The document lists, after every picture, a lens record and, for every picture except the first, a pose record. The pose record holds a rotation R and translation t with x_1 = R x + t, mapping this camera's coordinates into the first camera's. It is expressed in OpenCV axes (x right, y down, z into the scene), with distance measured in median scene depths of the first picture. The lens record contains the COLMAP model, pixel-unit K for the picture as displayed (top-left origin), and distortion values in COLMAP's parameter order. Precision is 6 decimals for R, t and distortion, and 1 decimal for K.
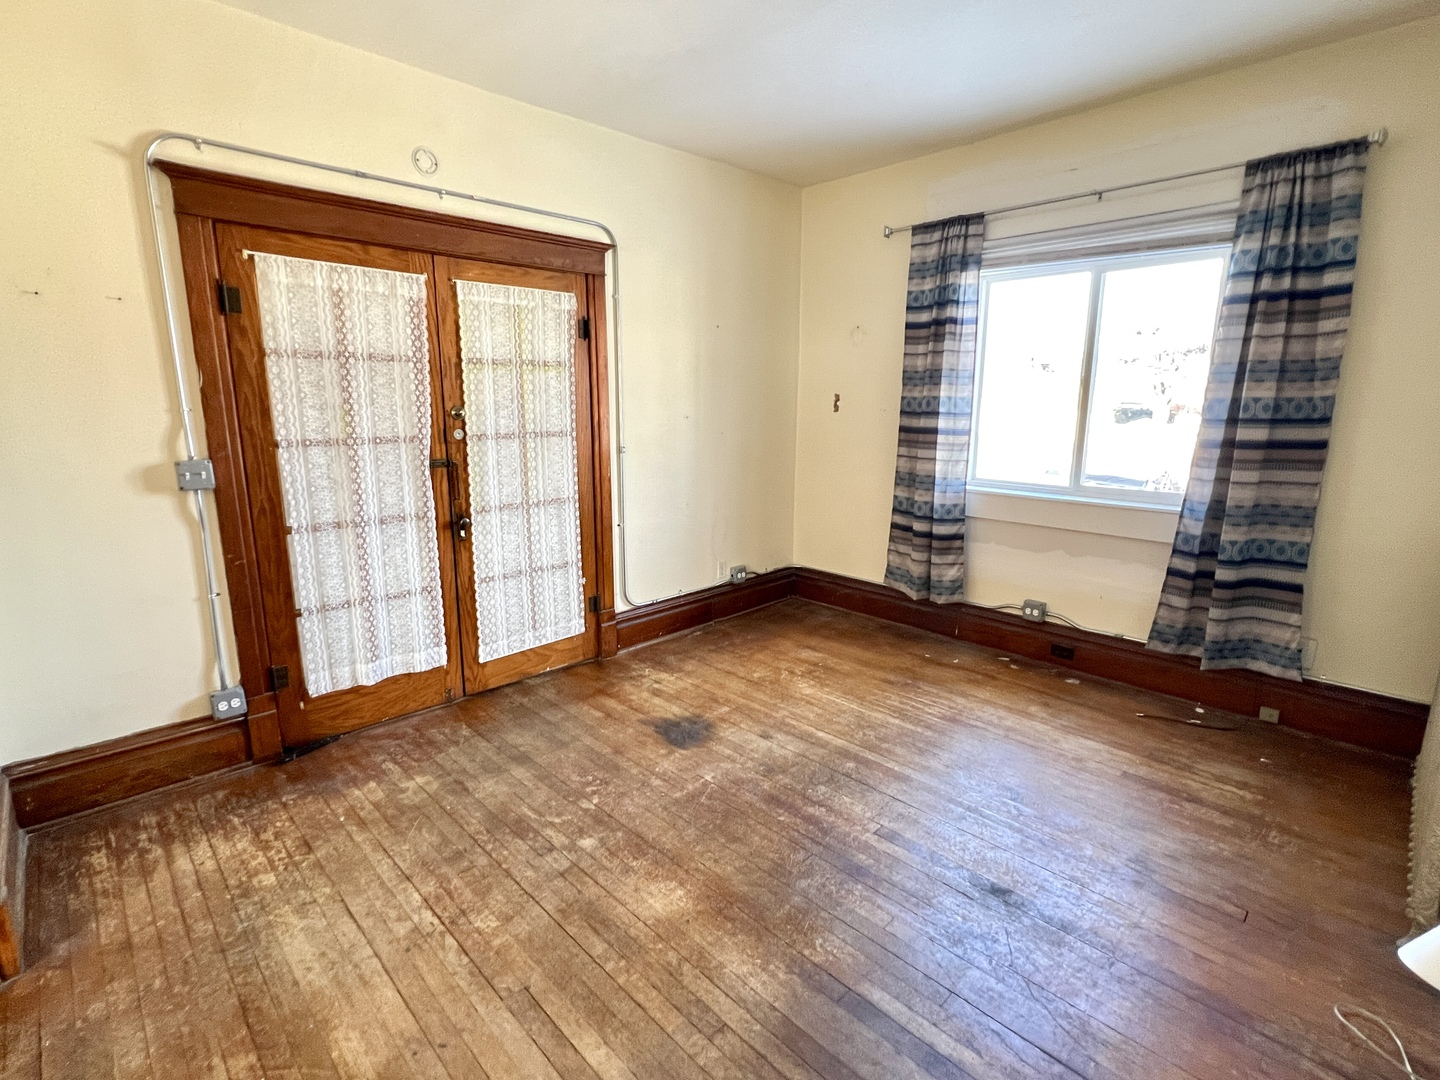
lens RADIAL K [[679.1, 0, 716.8], [0, 679.1, 536.5], [0, 0, 1]] dist [-0.002167, -0.000958]
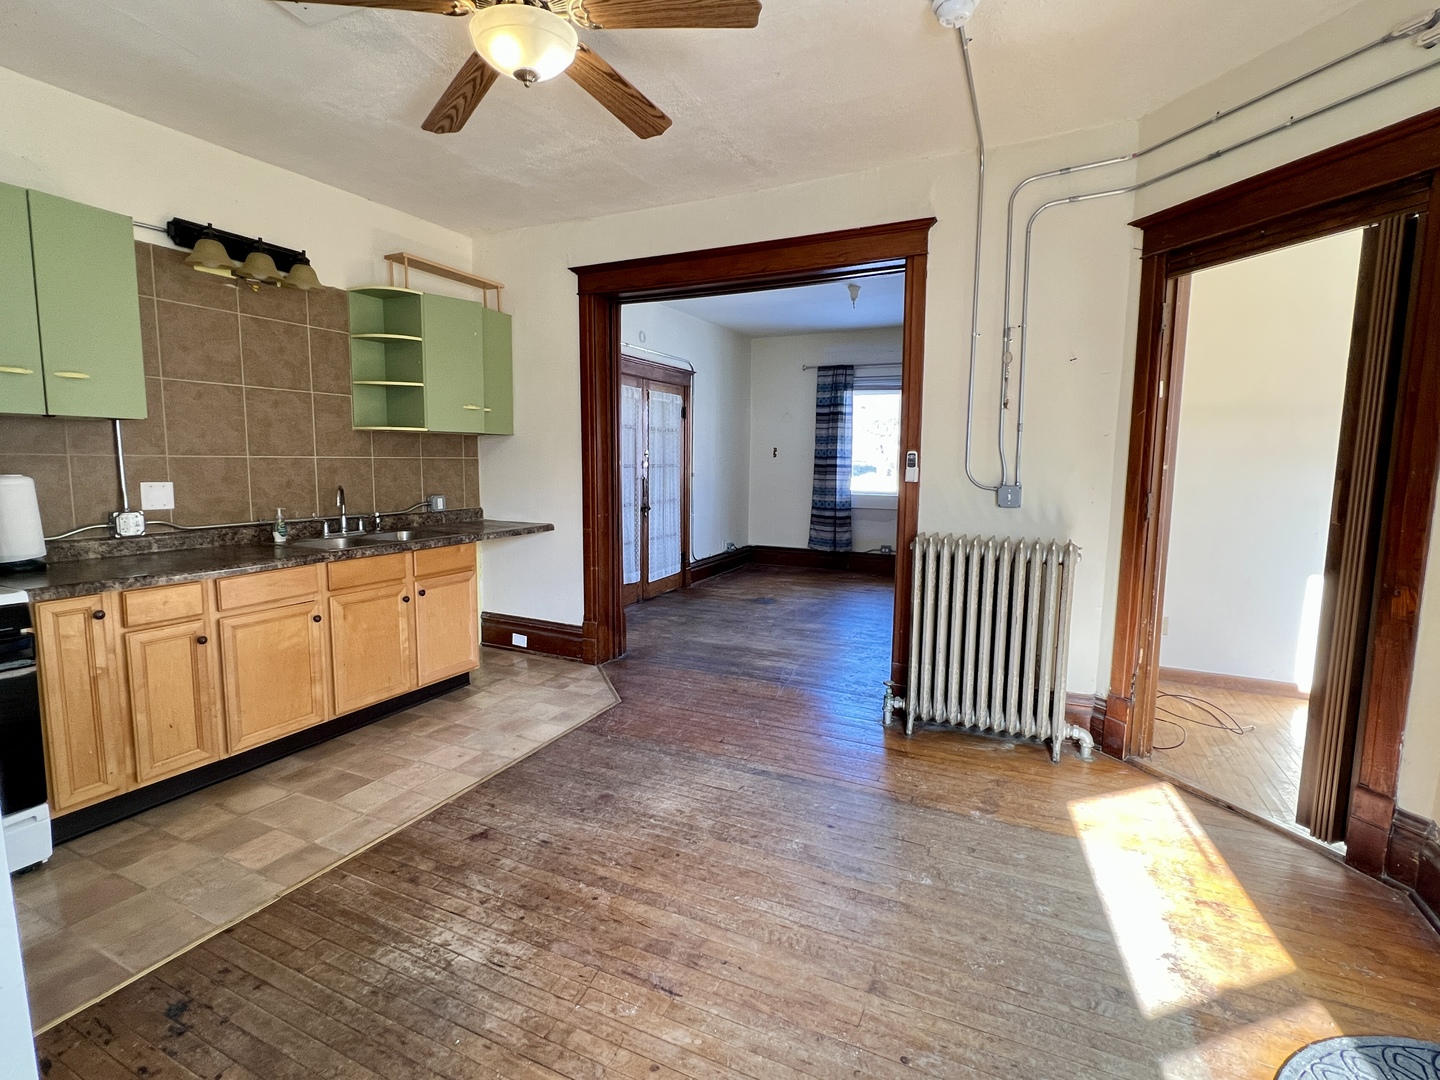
lens RADIAL K [[679.1, 0, 717.0], [0, 679.1, 541.3], [0, 0, 1]] dist [-0.002167, -0.000958]
pose [[0.937543, -0.036430, 0.345957, -0.763914], [0.063273, 0.995771, -0.066614, 0.193455], [-0.342067, 0.084344, 0.935883, -0.807233]]
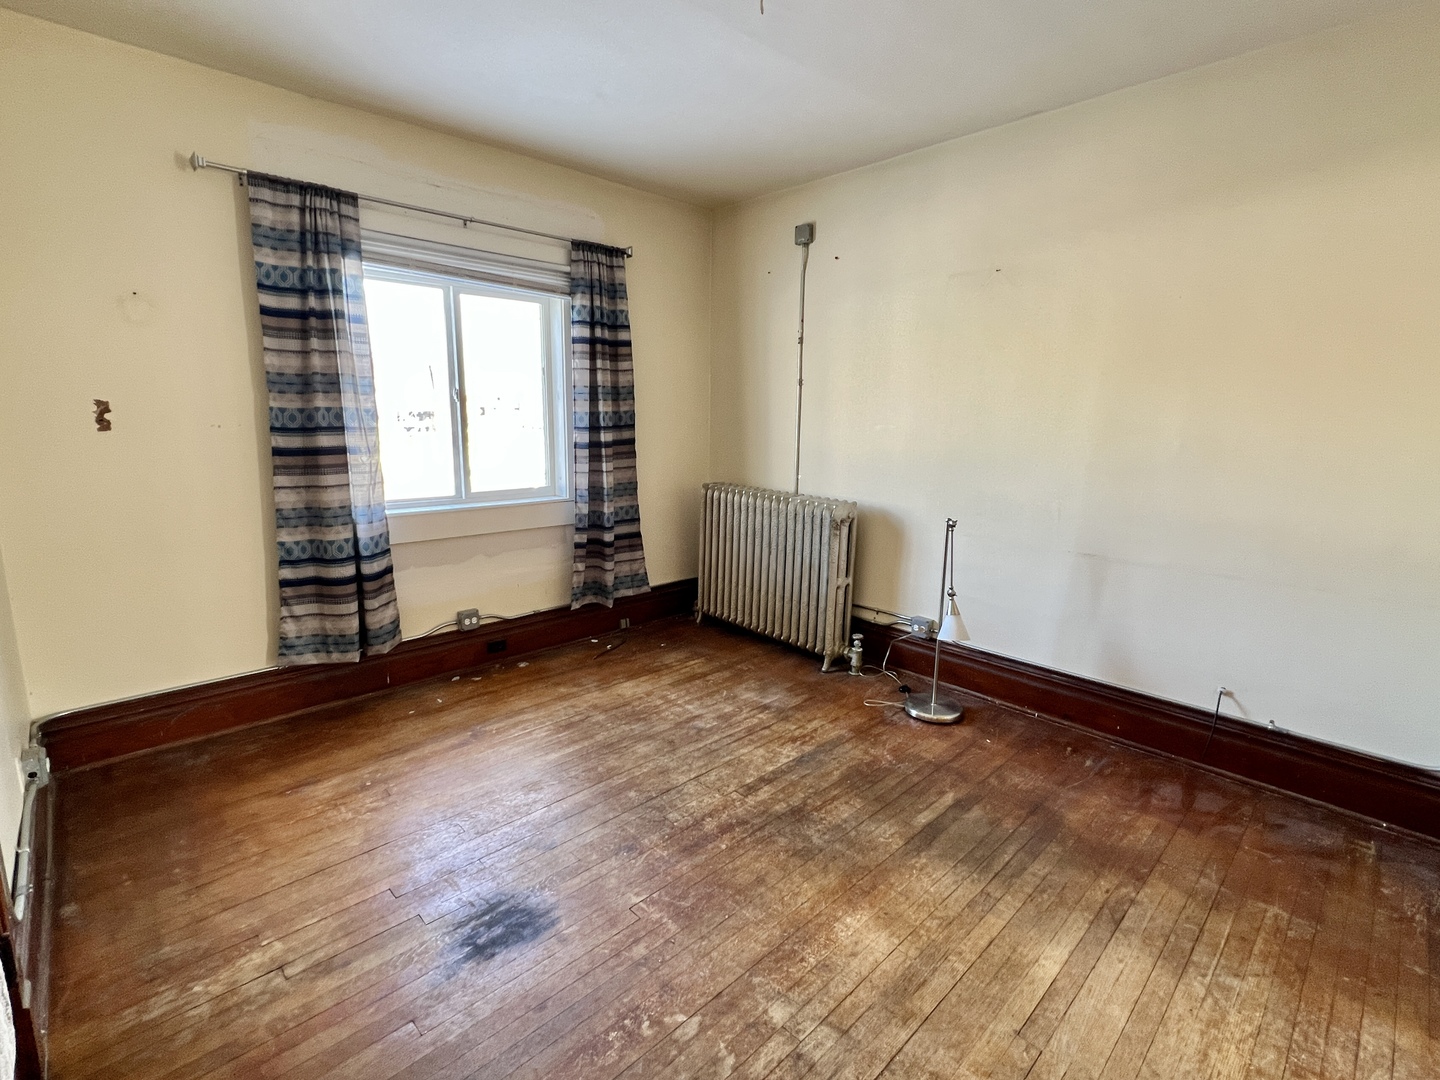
lens RADIAL K [[679.1, 0, 718.5], [0, 679.1, 536.6], [0, 0, 1]] dist [-0.002167, -0.000958]
pose [[0.008407, -0.183816, 0.982925, -0.511538], [0.186554, 0.965990, 0.179053, -0.124639], [-0.982409, 0.181863, 0.042413, 0.579011]]
